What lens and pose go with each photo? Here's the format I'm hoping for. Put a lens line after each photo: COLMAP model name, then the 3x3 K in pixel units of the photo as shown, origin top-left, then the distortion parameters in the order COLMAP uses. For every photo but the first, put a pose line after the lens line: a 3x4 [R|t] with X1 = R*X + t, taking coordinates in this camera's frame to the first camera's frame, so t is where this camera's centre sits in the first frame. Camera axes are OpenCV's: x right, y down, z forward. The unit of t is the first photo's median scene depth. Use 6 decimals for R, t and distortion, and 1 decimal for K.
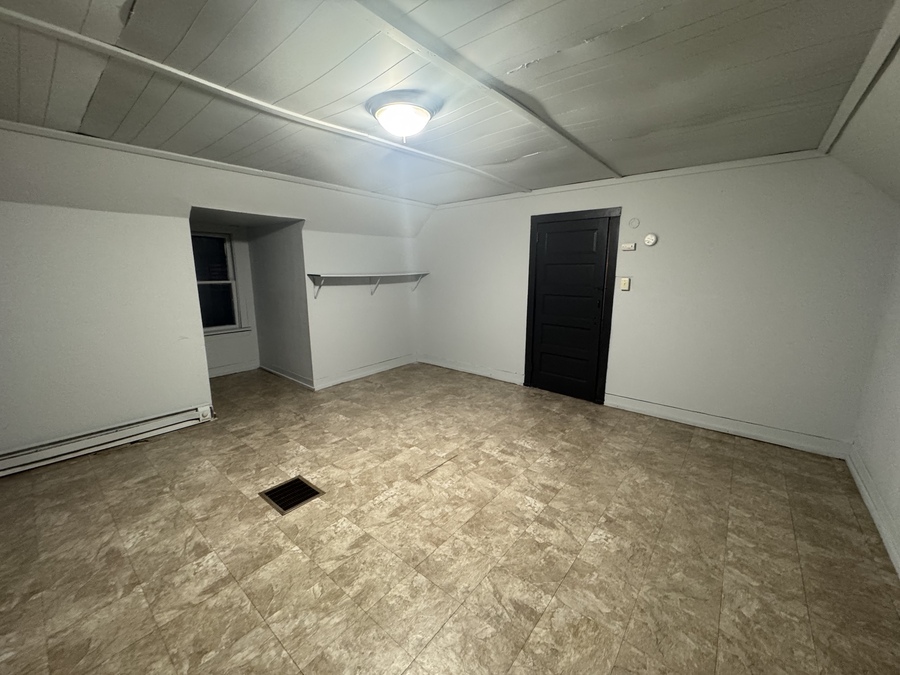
lens RADIAL K [[359.9, 0, 446.2], [0, 359.9, 339.4], [0, 0, 1]] dist [-0.000277, 0.000477]
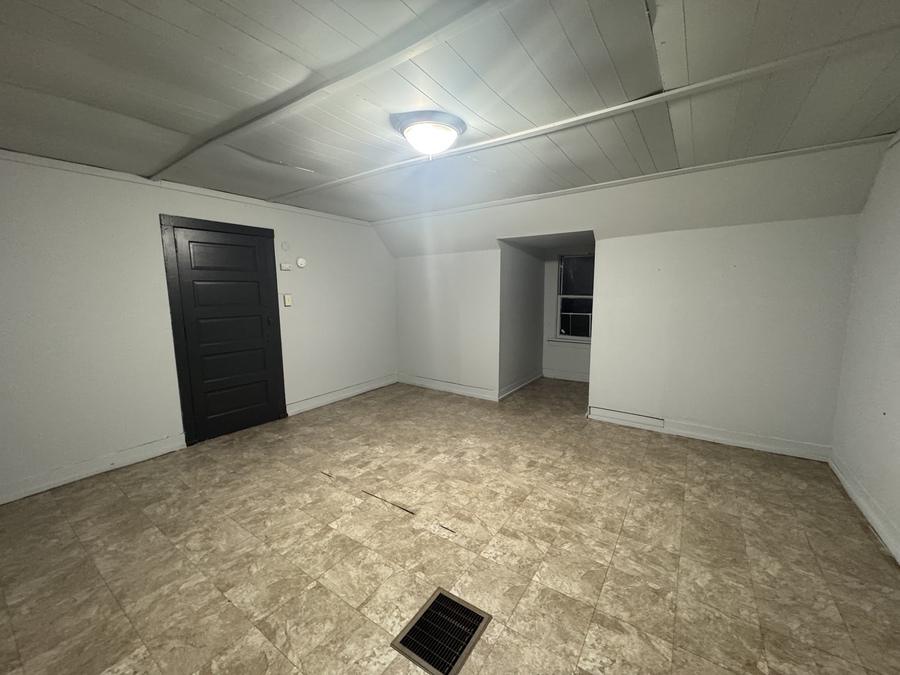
lens RADIAL K [[359.9, 0, 448.2], [0, 359.9, 337.5], [0, 0, 1]] dist [-0.000277, 0.000477]
pose [[-0.096451, -0.131556, 0.986605, -0.964067], [0.197880, 0.968906, 0.148541, -0.164228], [-0.975470, 0.209556, -0.067420, 0.898978]]
